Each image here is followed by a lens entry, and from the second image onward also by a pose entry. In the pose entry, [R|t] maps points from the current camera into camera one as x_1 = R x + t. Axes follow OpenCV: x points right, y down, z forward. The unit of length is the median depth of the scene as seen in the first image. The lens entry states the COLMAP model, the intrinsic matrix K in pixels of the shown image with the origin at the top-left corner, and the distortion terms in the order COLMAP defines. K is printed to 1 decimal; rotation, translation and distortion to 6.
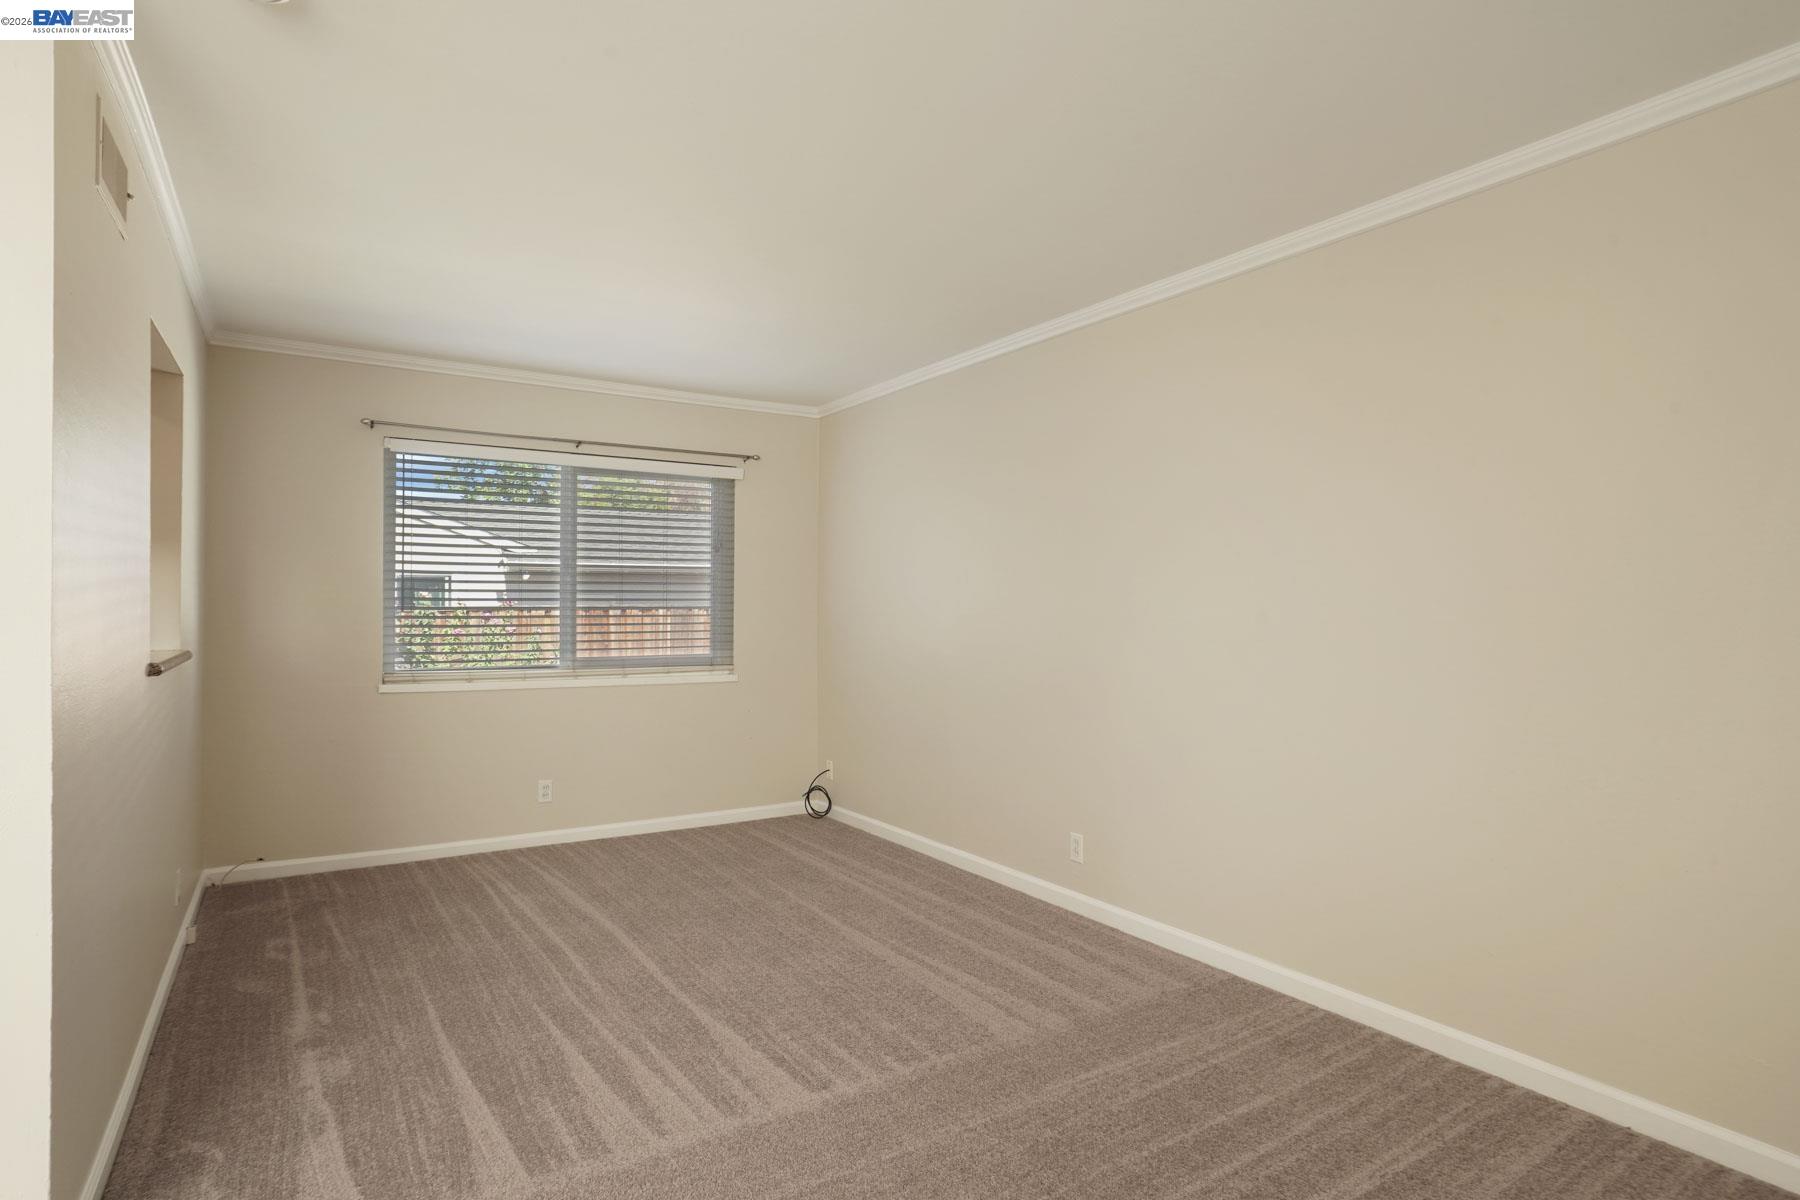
lens RADIAL K [[947.6, 0, 900.0], [0, 947.6, 600.0], [0, 0, 1]] dist [-0.020668, 0.001158]
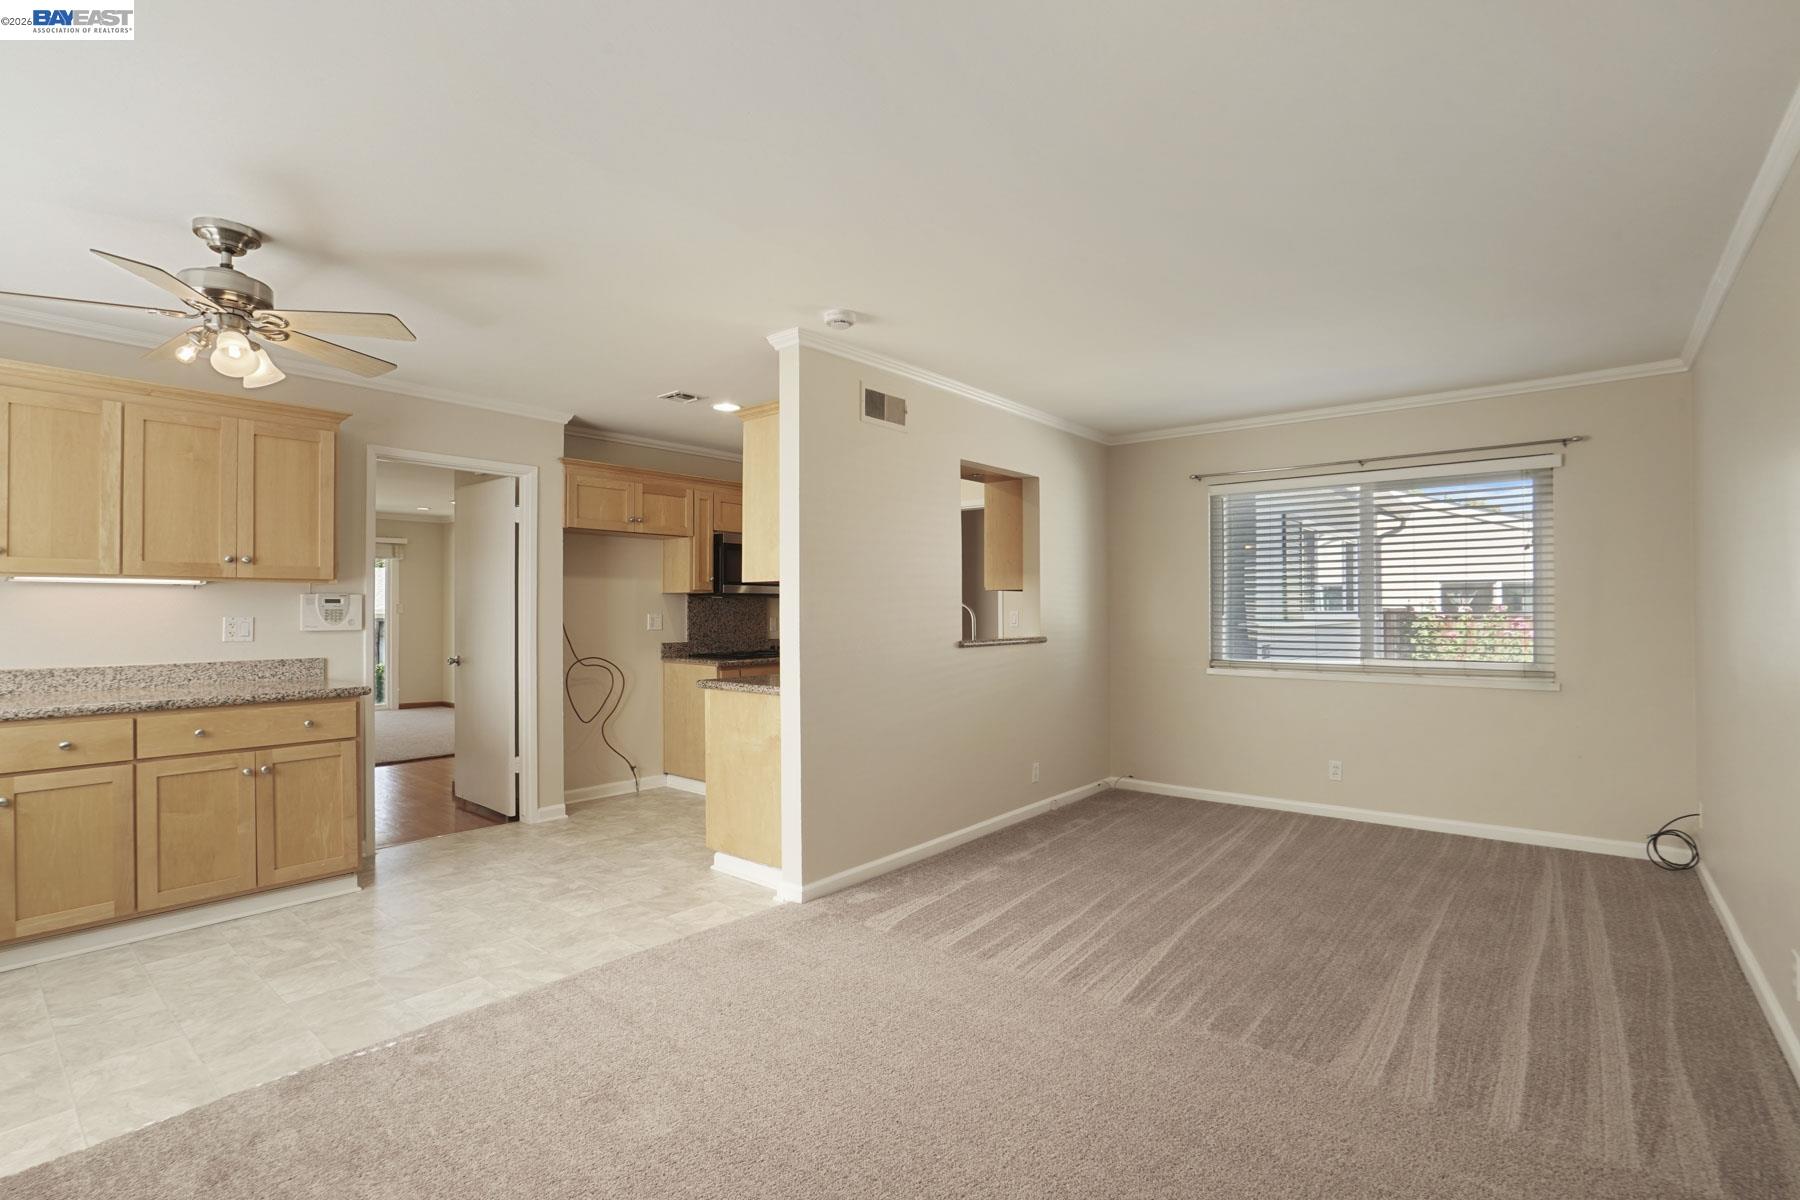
lens RADIAL K [[841.3, 0, 900.0], [0, 841.3, 600.0], [0, 0, 1]] dist [-0.068402, 0.026313]
pose [[0.300682, -0.016373, -0.953584, 0.512726], [0.012886, 0.999831, -0.013104, 0.001856], [0.953637, -0.008348, 0.300842, 0.233996]]
